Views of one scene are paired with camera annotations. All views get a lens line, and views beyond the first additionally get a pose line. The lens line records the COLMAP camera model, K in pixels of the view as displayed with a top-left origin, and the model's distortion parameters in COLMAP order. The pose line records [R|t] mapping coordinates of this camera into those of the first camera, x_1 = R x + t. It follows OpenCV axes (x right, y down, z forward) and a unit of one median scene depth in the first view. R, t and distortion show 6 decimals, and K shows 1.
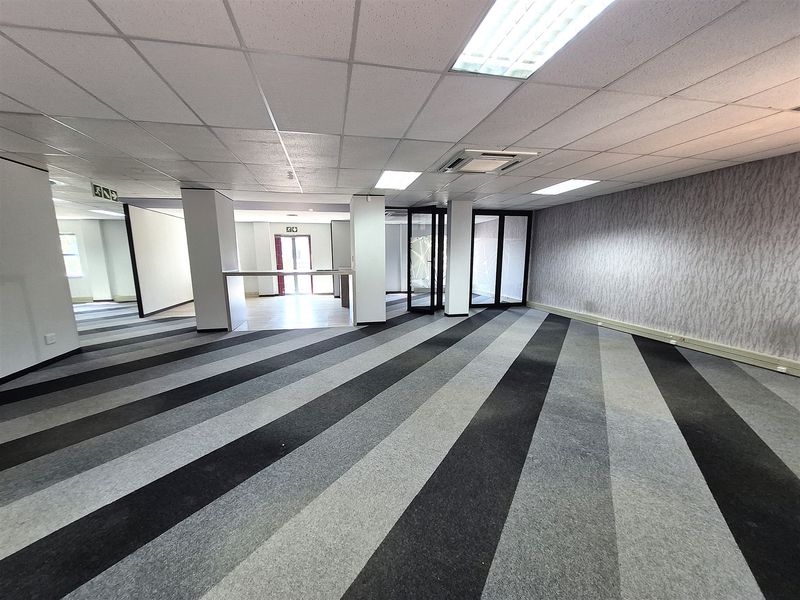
lens RADIAL K [[314.0, 0, 394.5], [0, 314.0, 312.0], [0, 0, 1]] dist [-0.000082, 0.000185]
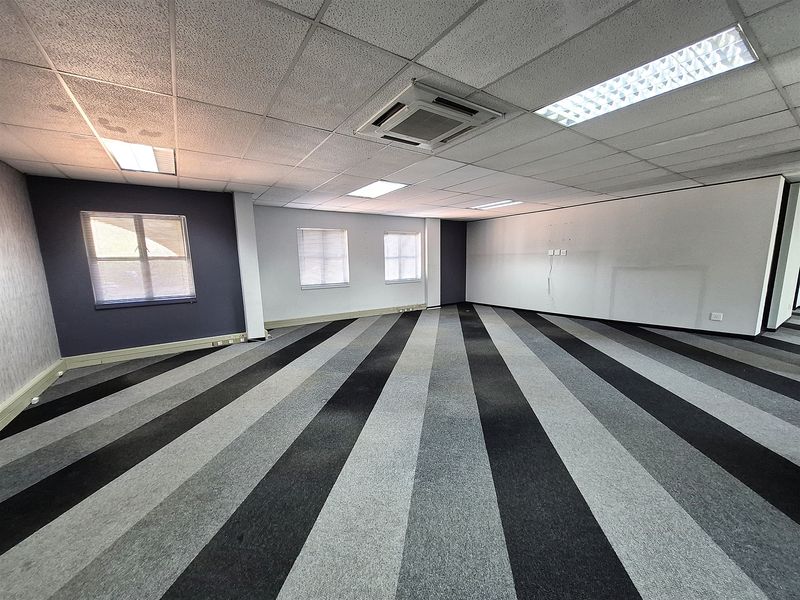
lens RADIAL K [[314.0, 0, 394.5], [0, 314.0, 312.0], [0, 0, 1]] dist [-0.000082, 0.000185]
pose [[-0.926121, 0.082039, -0.368197, 0.650377], [-0.039977, 0.949223, 0.312053, -0.305069], [0.375102, 0.303718, -0.875816, 1.746190]]
